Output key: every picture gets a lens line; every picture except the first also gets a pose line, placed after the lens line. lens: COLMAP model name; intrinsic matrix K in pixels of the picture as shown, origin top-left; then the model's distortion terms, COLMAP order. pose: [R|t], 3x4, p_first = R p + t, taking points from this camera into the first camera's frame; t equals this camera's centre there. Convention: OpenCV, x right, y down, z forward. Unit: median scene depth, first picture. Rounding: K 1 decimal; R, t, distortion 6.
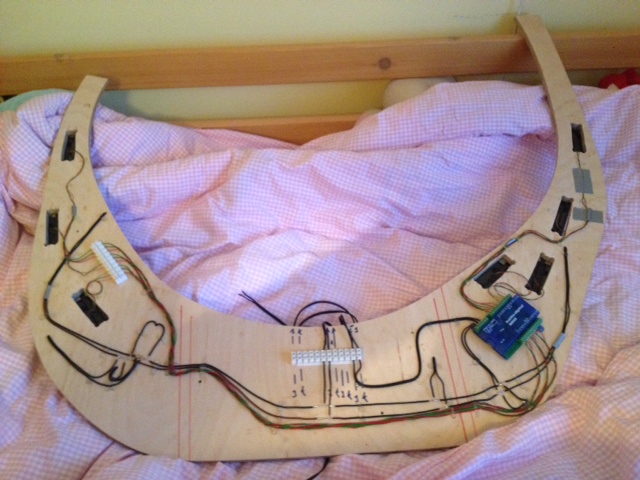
lens RADIAL K [[626.9, 0, 320.0], [0, 626.9, 240.0], [0, 0, 1]] dist [0.183628, -0.469380]
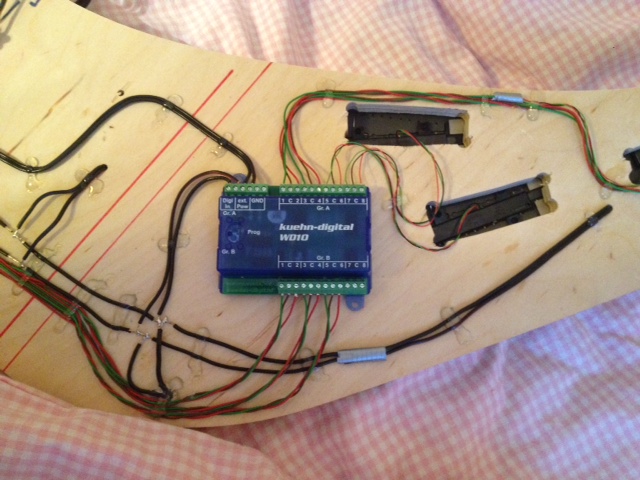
lens RADIAL K [[626.9, 0, 320.0], [0, 626.9, 240.0], [0, 0, 1]] dist [0.183628, -0.469380]
pose [[0.712078, 0.687297, -0.143418, 0.376337], [-0.587776, 0.695284, 0.413642, -0.032847], [0.384010, -0.210248, 0.899073, 0.689444]]
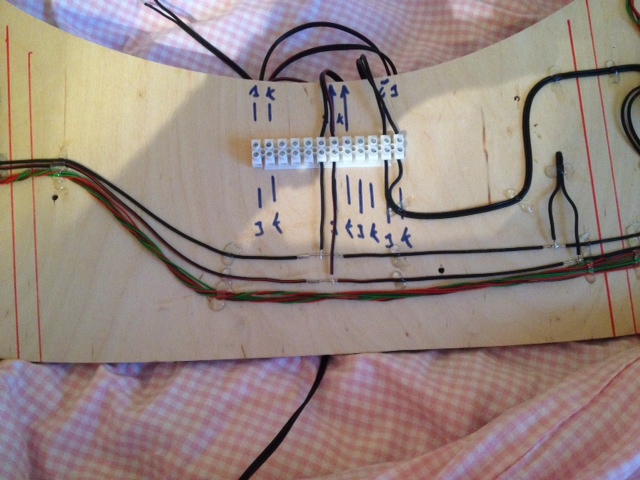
lens RADIAL K [[626.9, 0, 320.0], [0, 626.9, 240.0], [0, 0, 1]] dist [0.183628, -0.469380]
pose [[0.999839, 0.015139, 0.009660, 0.001030], [-0.017785, 0.909273, 0.415820, 0.052983], [-0.002489, -0.415924, 0.909396, 0.560306]]
